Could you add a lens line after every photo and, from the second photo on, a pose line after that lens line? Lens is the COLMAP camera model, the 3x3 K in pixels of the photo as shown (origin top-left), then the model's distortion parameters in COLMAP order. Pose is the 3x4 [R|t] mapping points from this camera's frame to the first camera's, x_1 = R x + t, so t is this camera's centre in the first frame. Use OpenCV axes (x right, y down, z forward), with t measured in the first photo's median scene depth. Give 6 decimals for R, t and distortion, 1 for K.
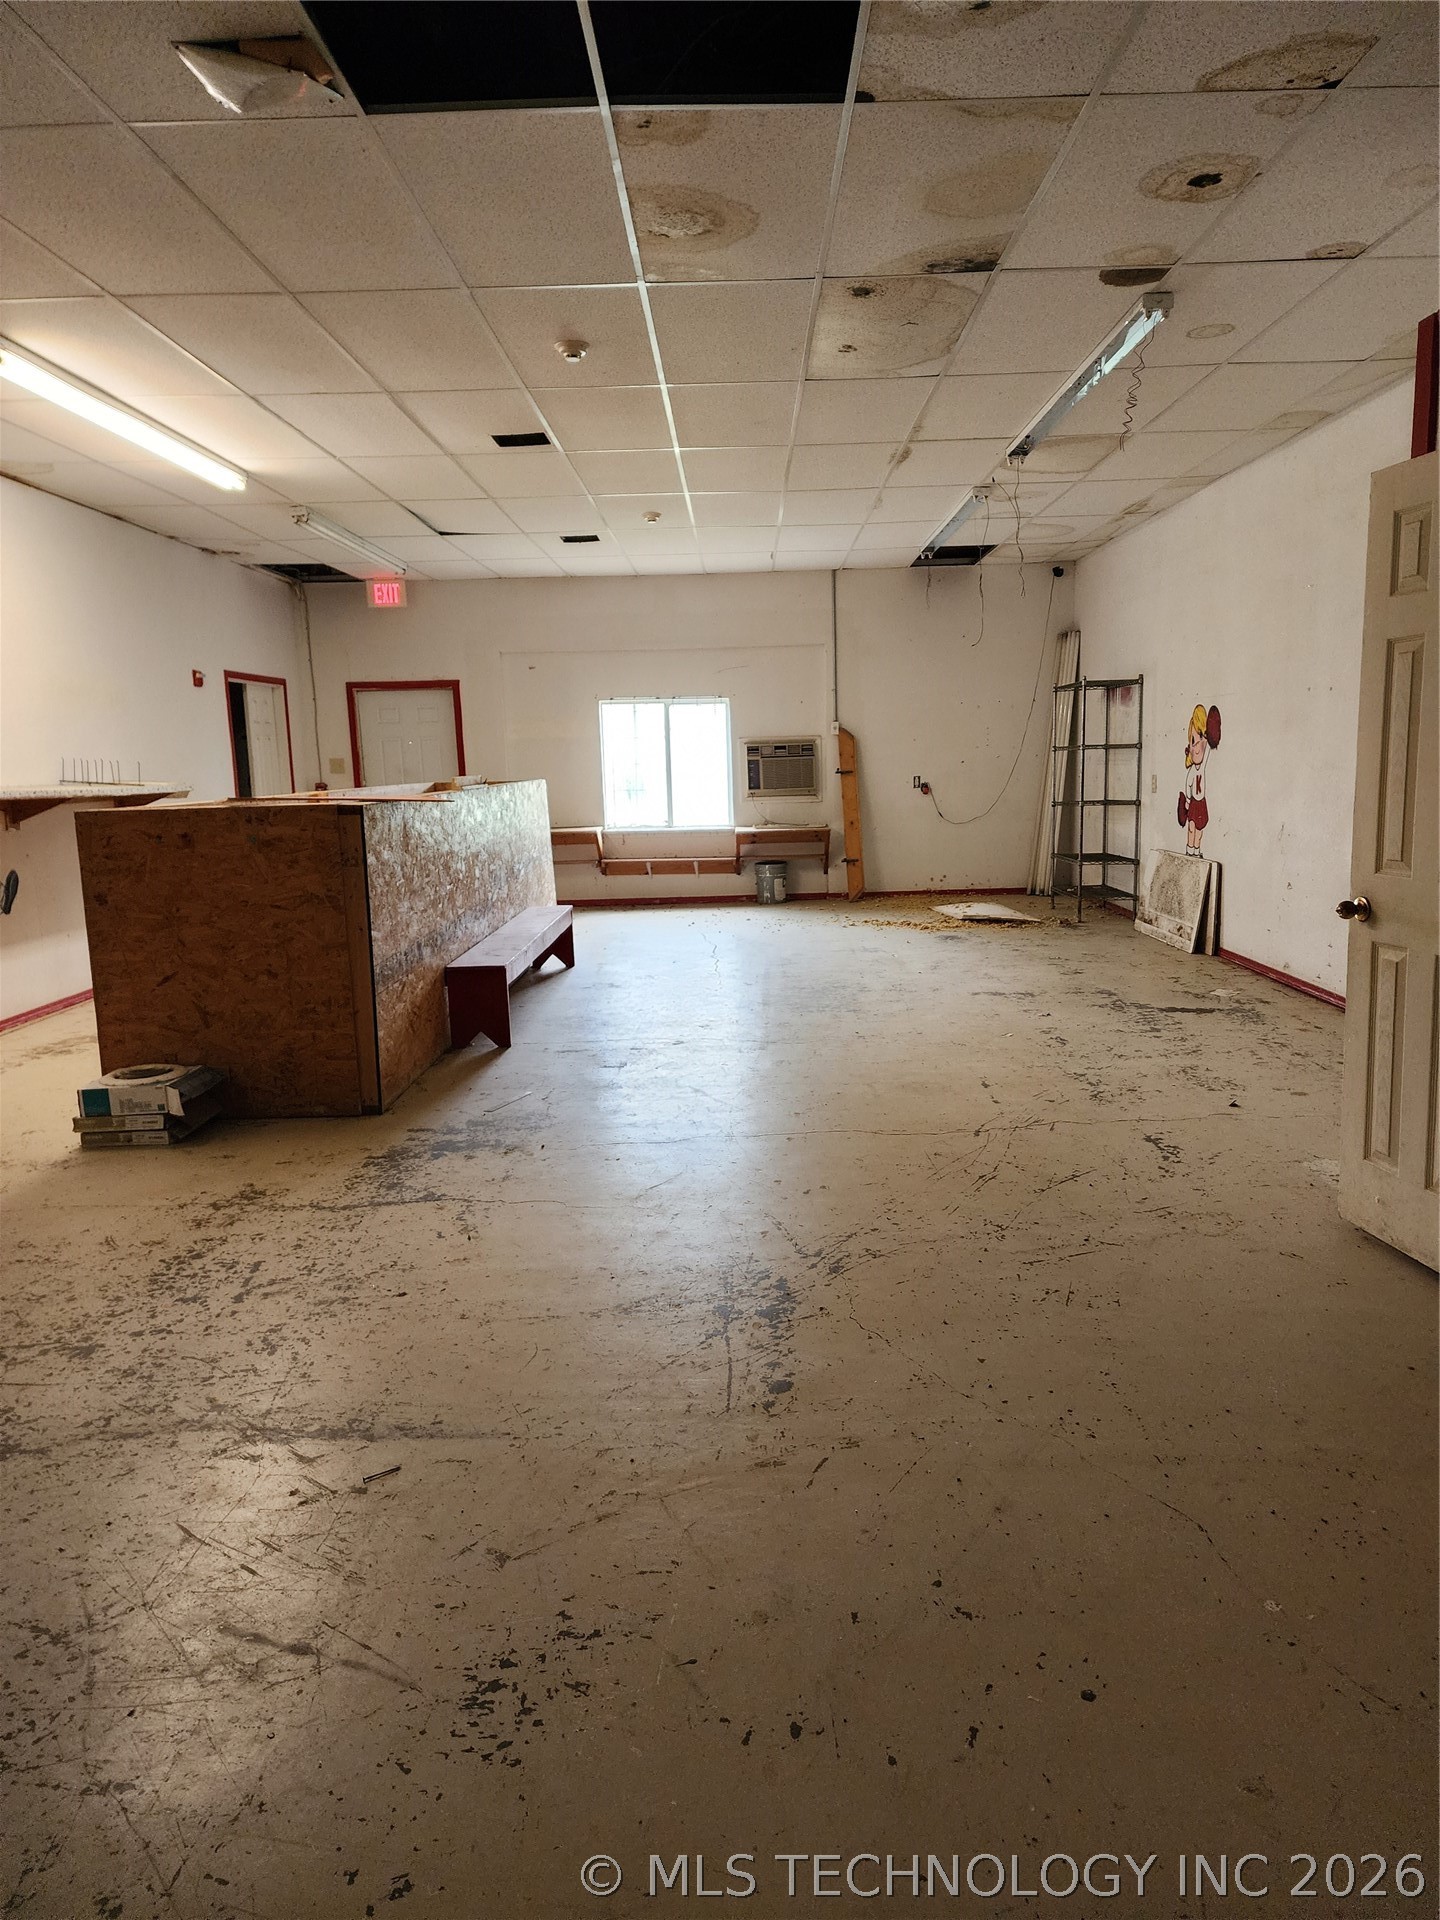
lens RADIAL K [[1301.1, 0, 722.9], [0, 1301.1, 960.0], [0, 0, 1]] dist [0.048483, -0.004912]
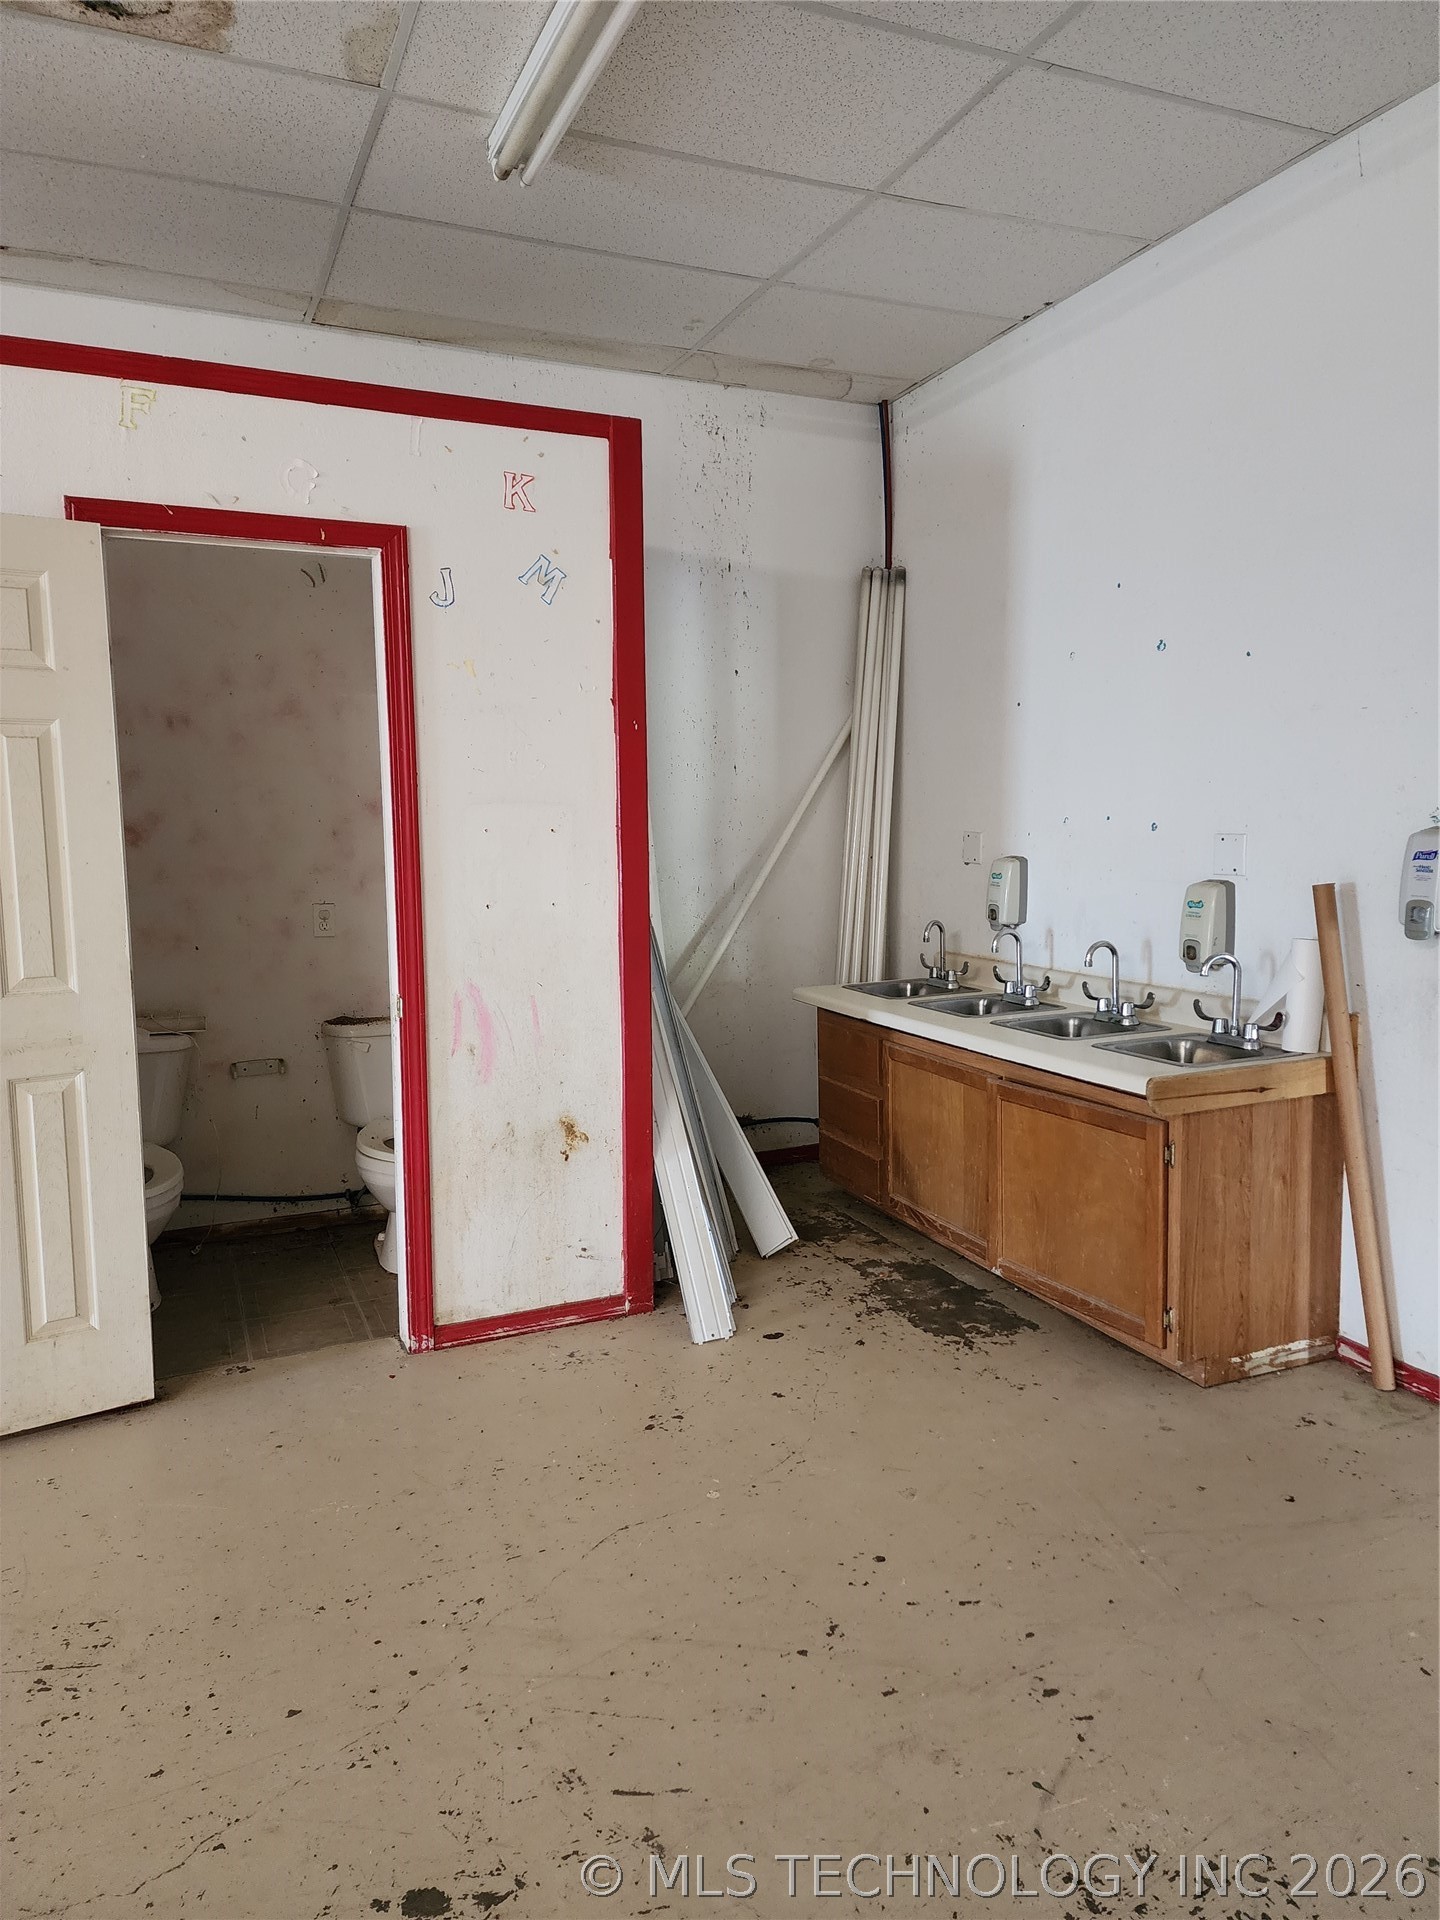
lens RADIAL K [[1301.1, 0, 720.4], [0, 1301.1, 956.0], [0, 0, 1]] dist [0.048483, -0.004912]
pose [[-0.411468, -0.084080, 0.907538, -0.773144], [0.158360, 0.973995, 0.162035, -0.260388], [-0.897561, 0.210390, -0.387453, 1.477031]]
